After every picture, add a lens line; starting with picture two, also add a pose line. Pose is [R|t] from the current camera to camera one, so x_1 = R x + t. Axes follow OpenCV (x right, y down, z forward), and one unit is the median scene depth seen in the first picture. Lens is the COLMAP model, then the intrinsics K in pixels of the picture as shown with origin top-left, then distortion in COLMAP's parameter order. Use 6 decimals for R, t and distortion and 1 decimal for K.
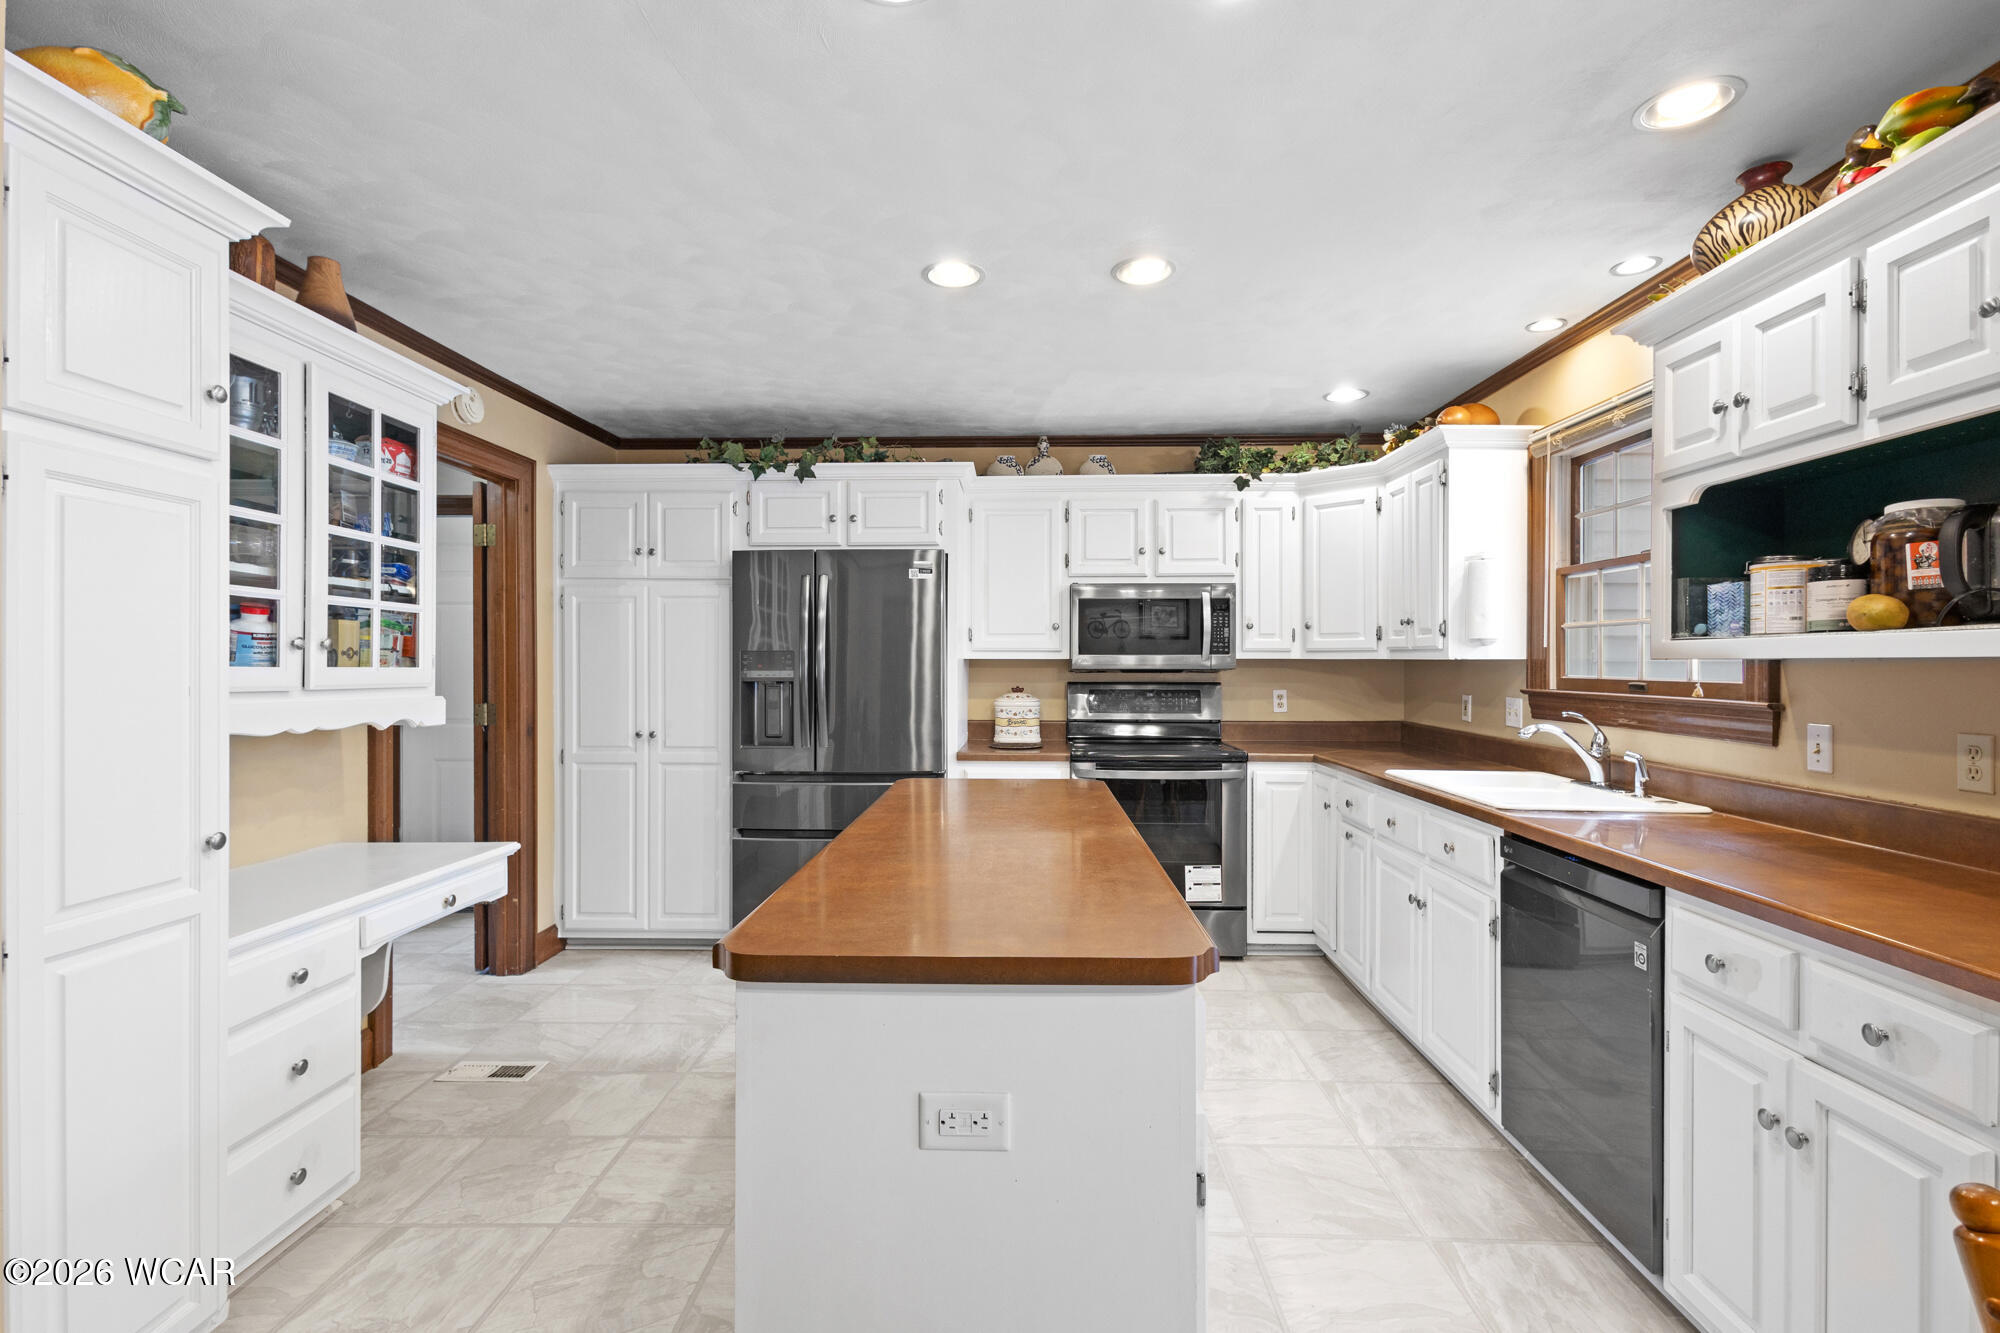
lens RADIAL K [[926.4, 0, 1000.0], [0, 926.4, 666.5], [0, 0, 1]] dist [0.007346, -0.001160]
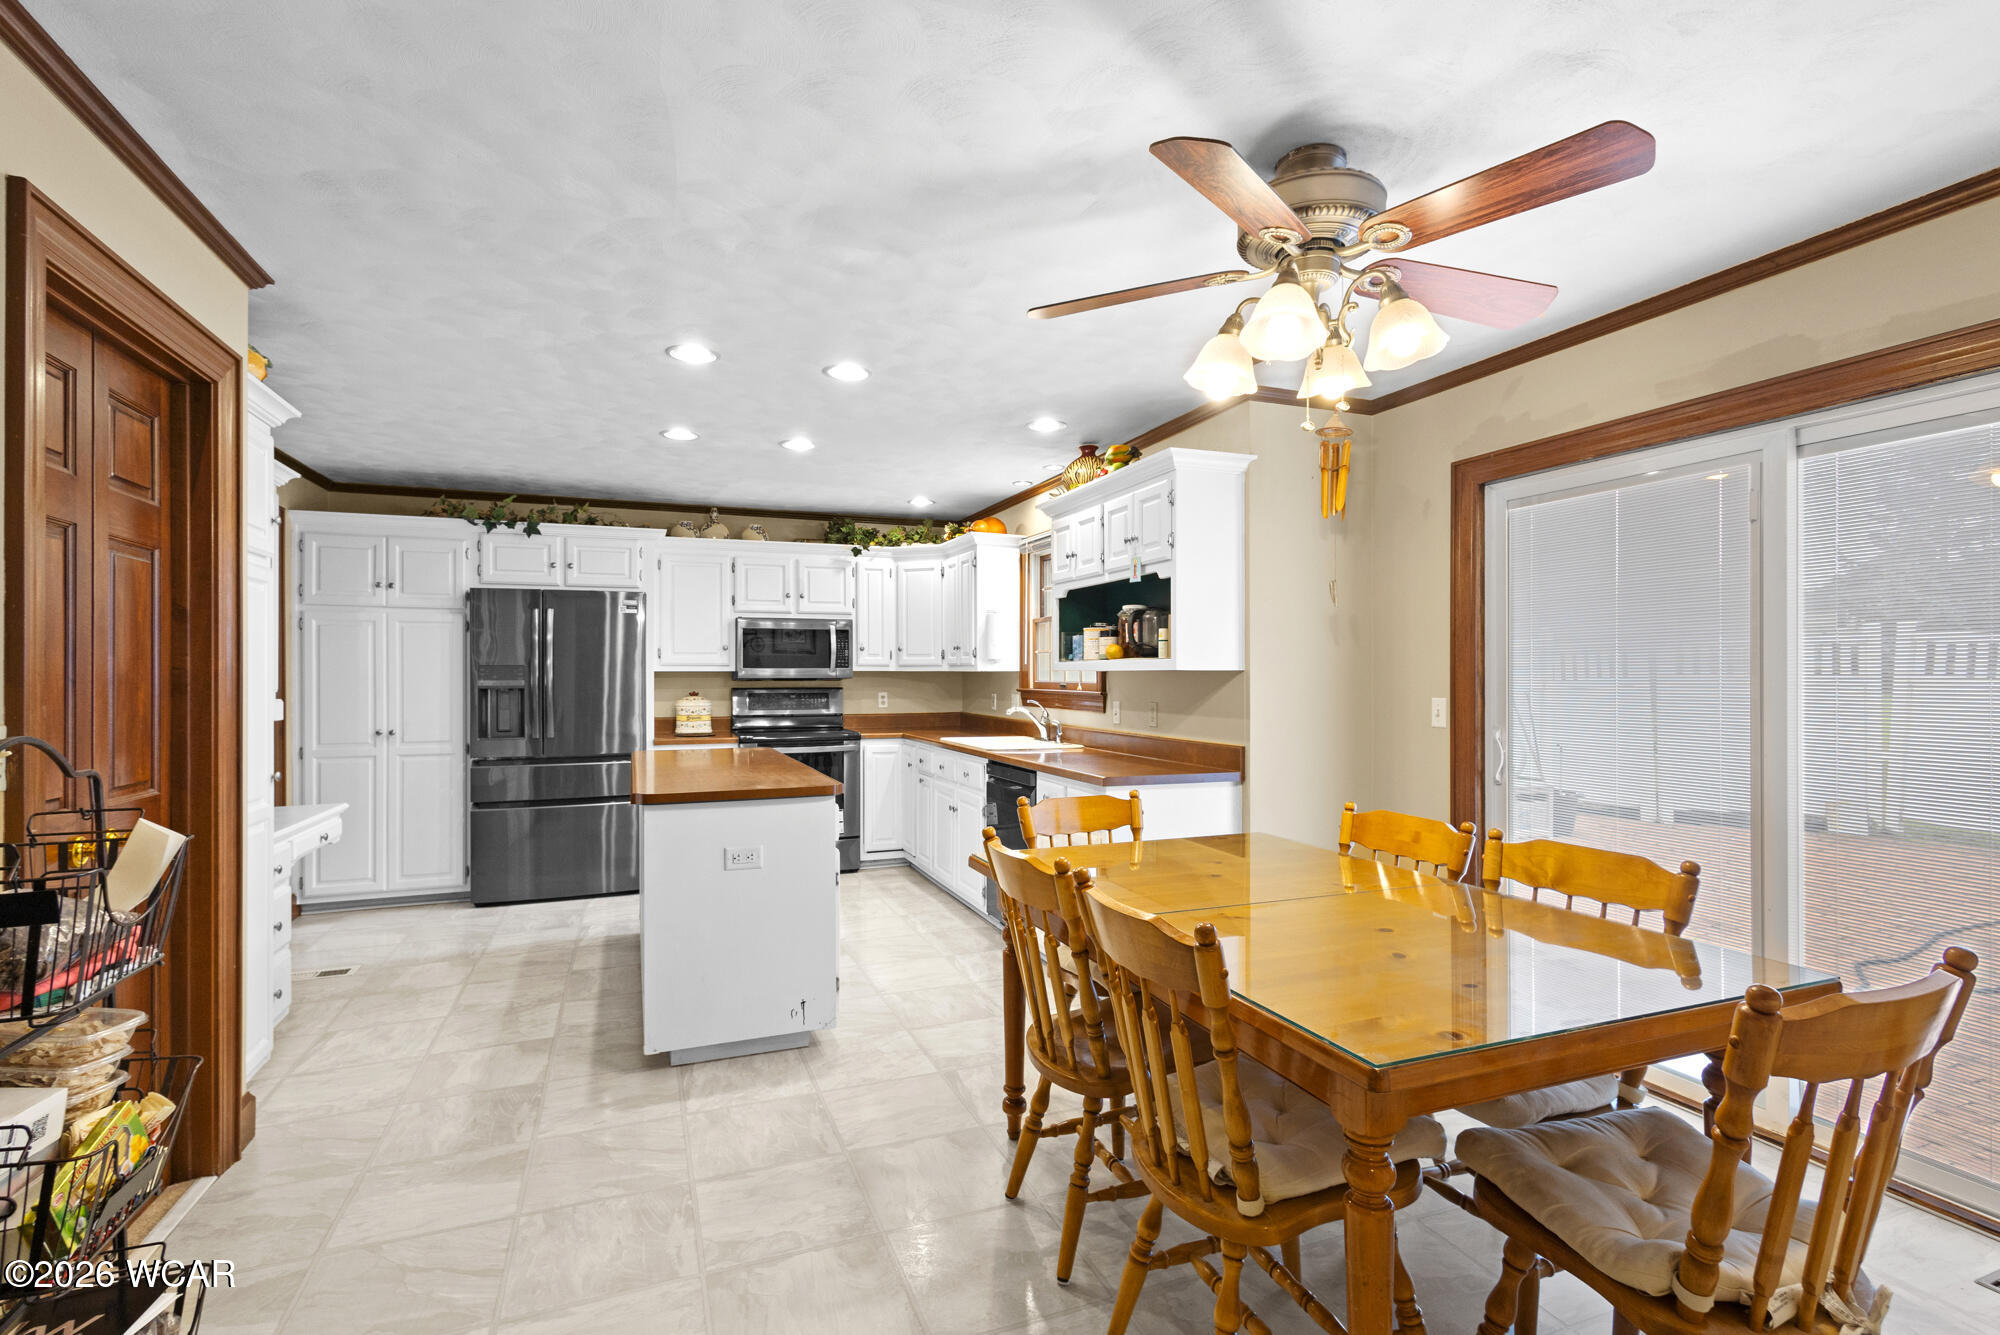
lens RADIAL K [[939.4, 0, 1002.7], [0, 939.4, 675.6], [0, 0, 1]] dist [0.006780, 0.000047]
pose [[0.919595, -0.002939, 0.392856, -0.122952], [0.003740, 0.999992, -0.001273, 0.002007], [-0.392849, 0.002639, 0.919599, -0.506625]]
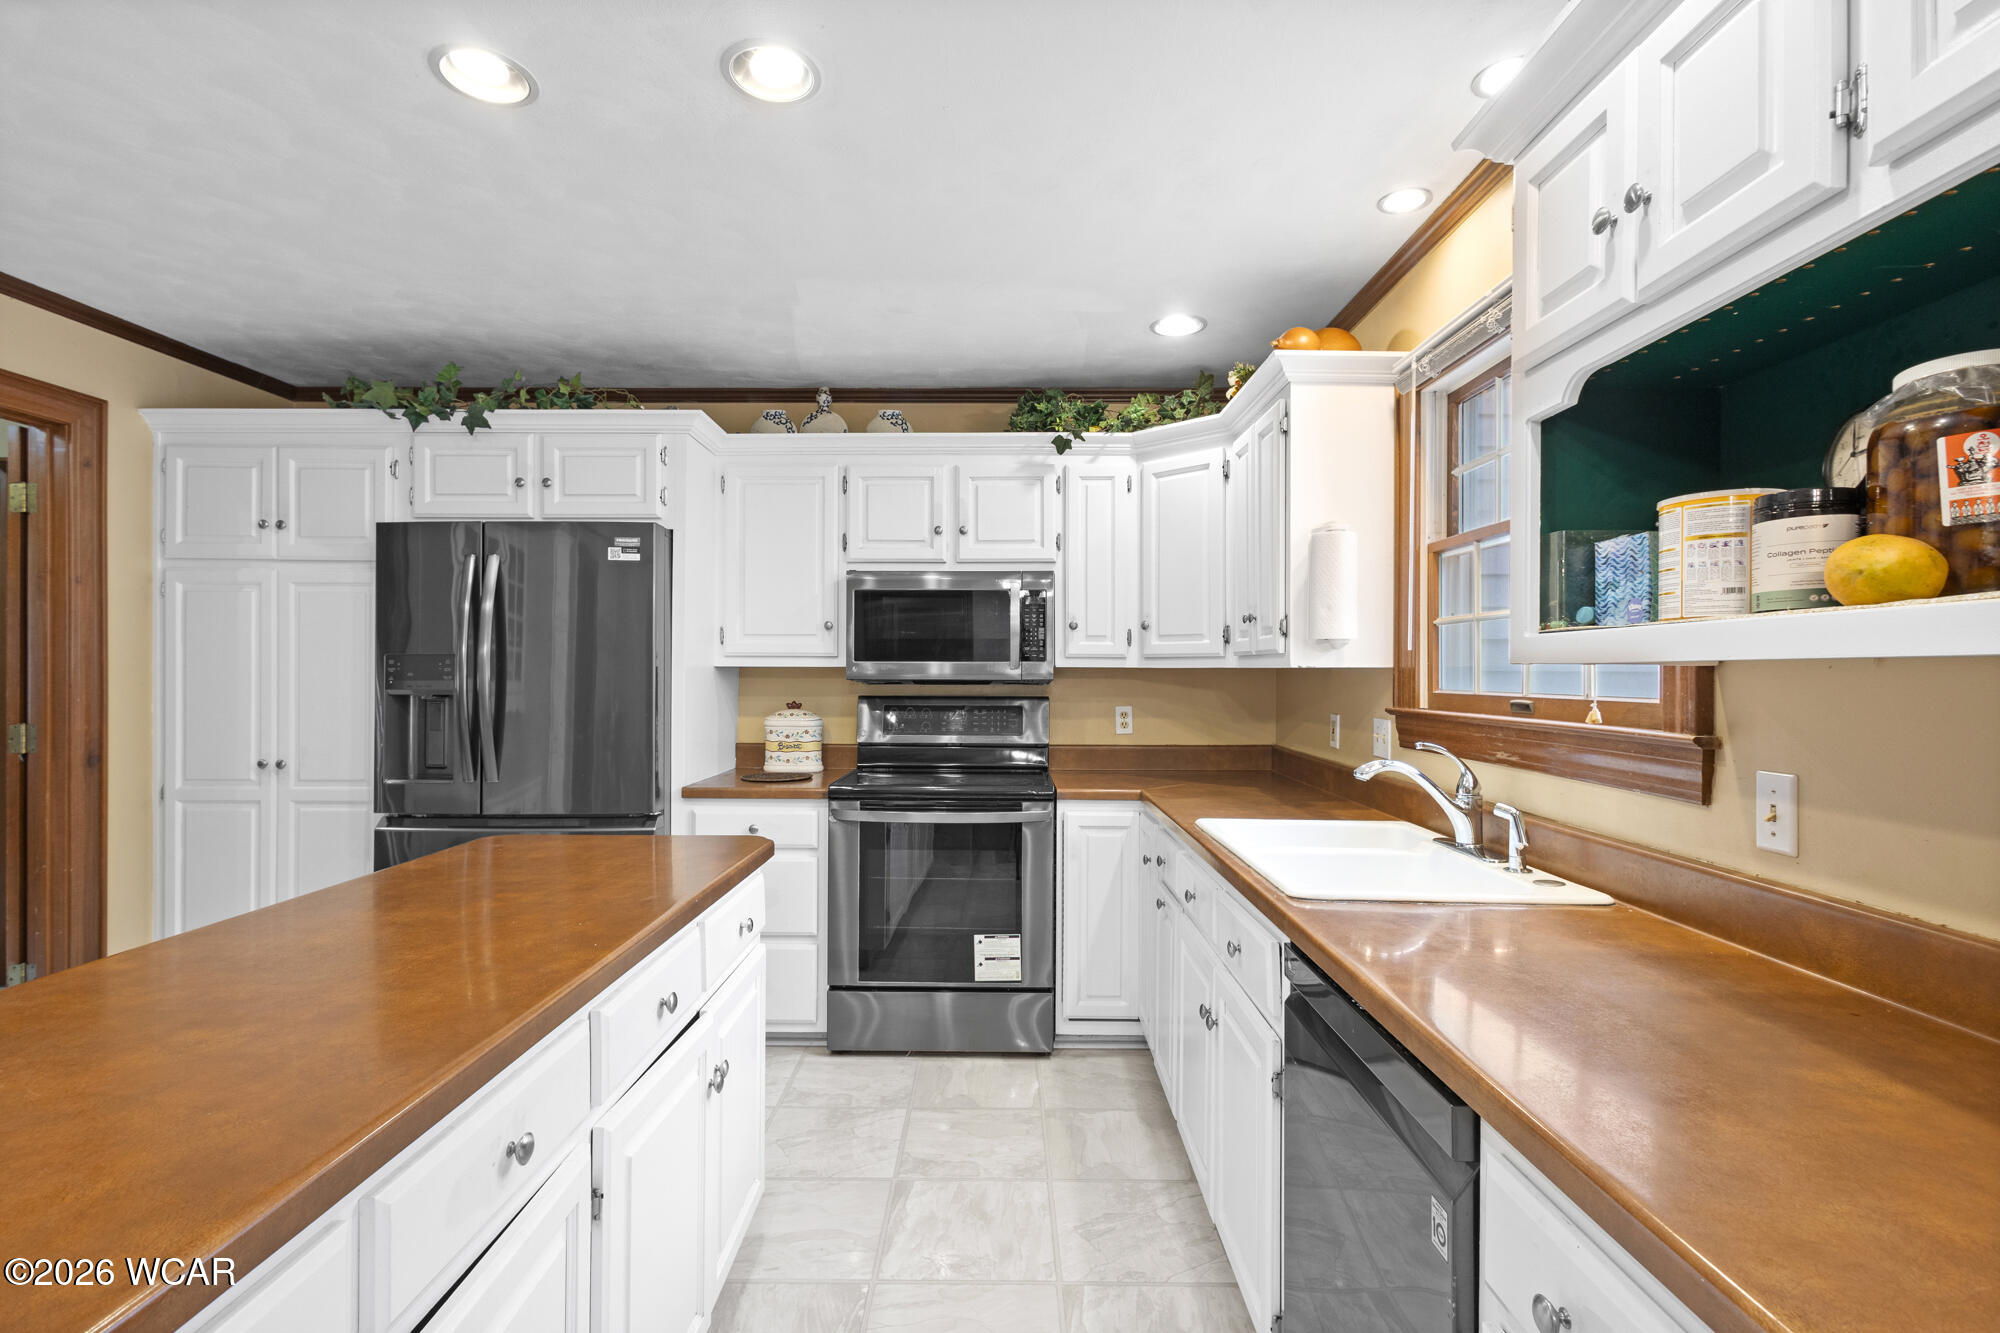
lens RADIAL K [[930.4, 0, 996.1], [0, 930.4, 674.6], [0, 0, 1]] dist [0.006223, -0.000005]
pose [[0.999737, 0.002528, 0.022791, 0.204509], [-0.002444, 0.999990, -0.003736, 0.001226], [-0.022800, 0.003679, 0.999733, 0.229823]]
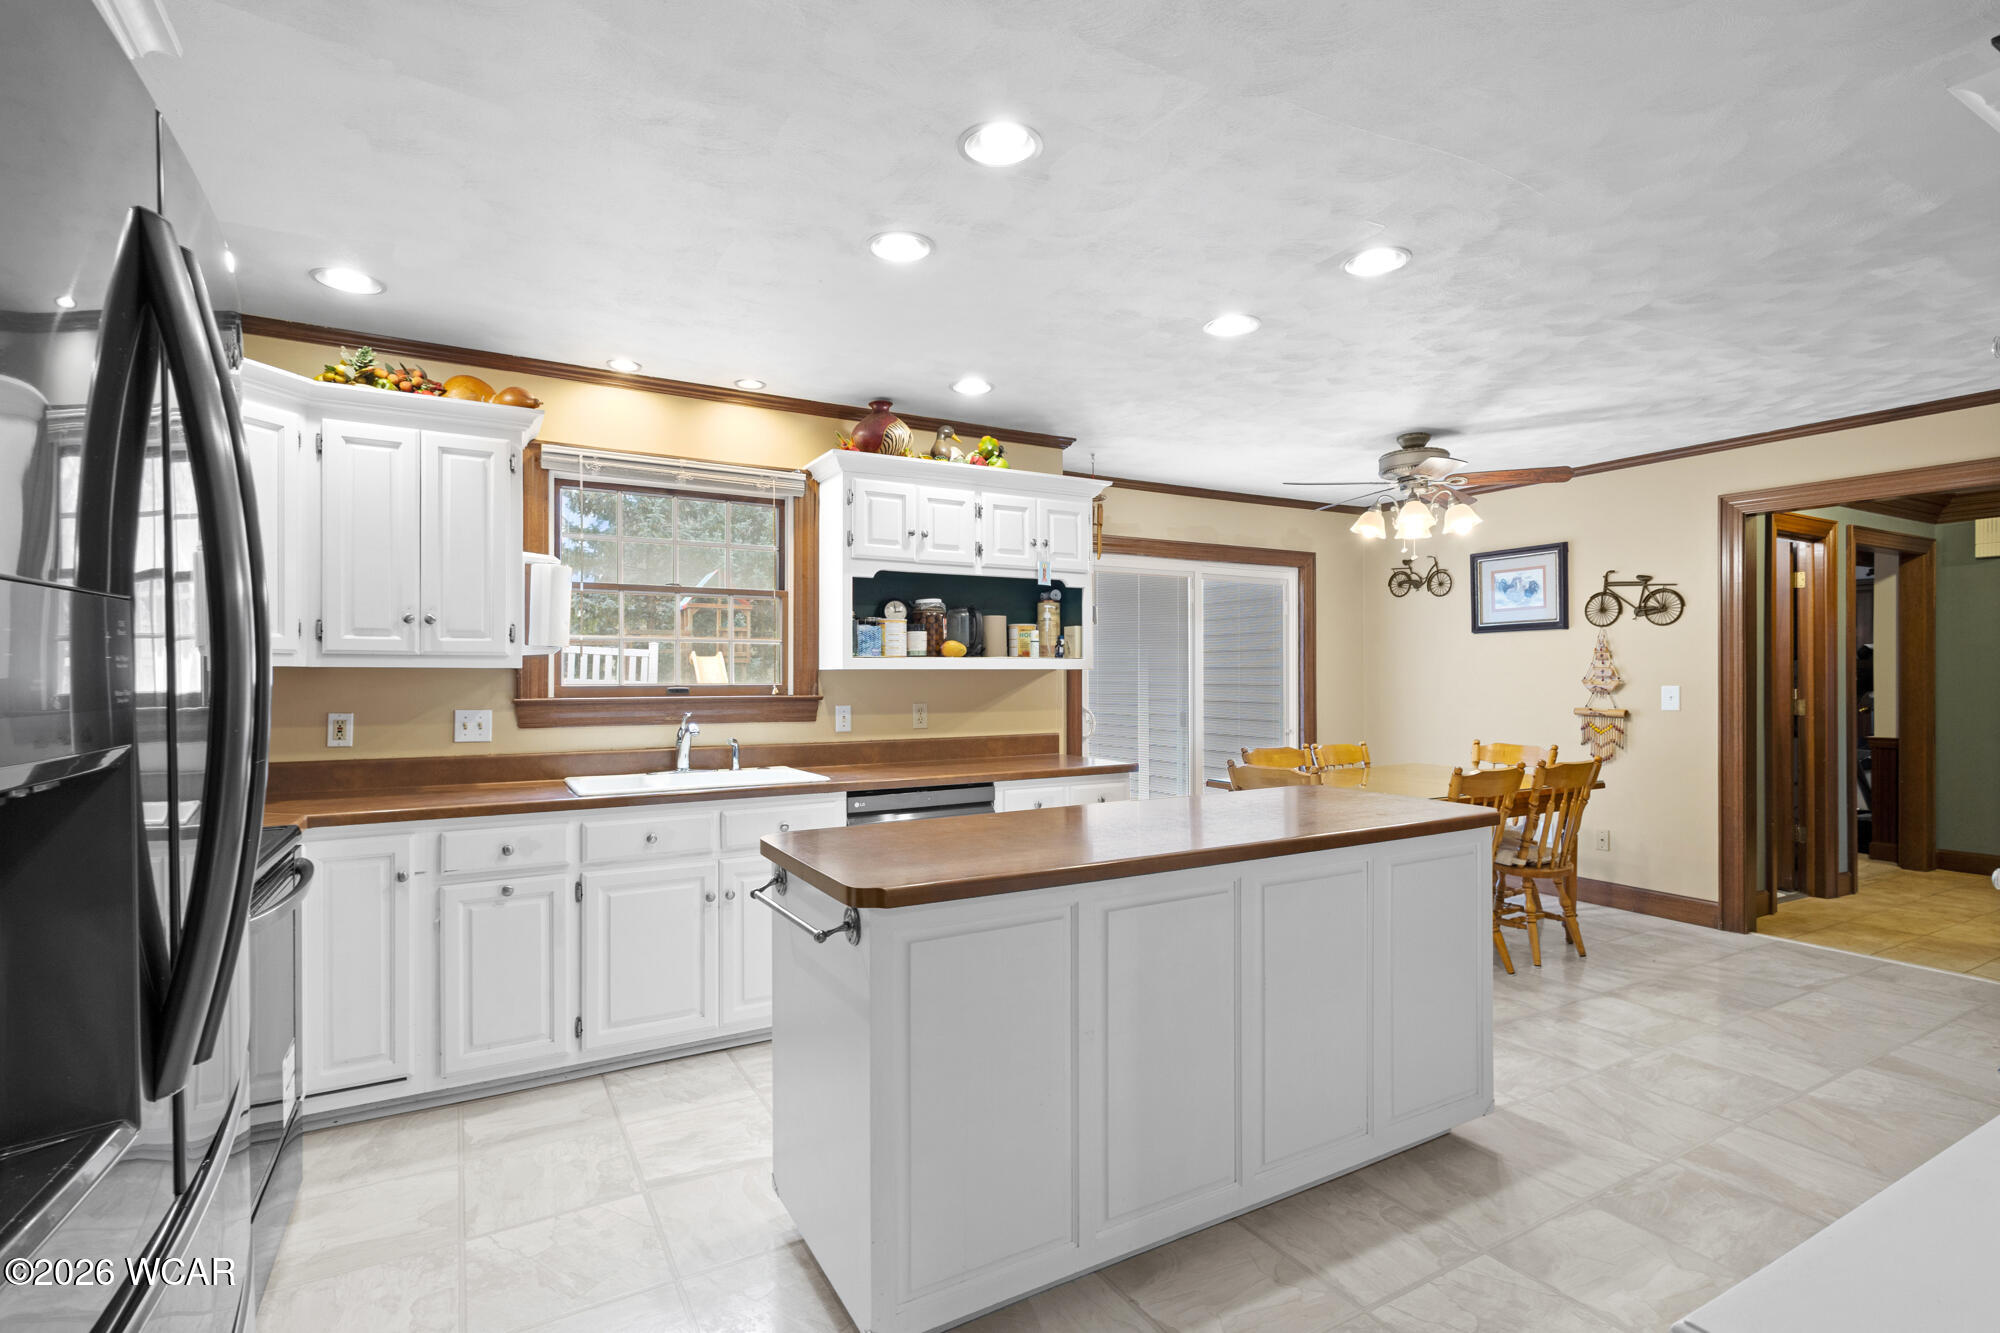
lens RADIAL K [[939.4, 0, 1002.7], [0, 939.4, 674.6], [0, 0, 1]] dist [0.006780, 0.000047]
pose [[-0.524299, 0.002213, 0.851531, -0.475045], [0.006514, 0.999978, 0.001412, 0.000514], [-0.851509, 0.006287, -0.524302, 0.957652]]
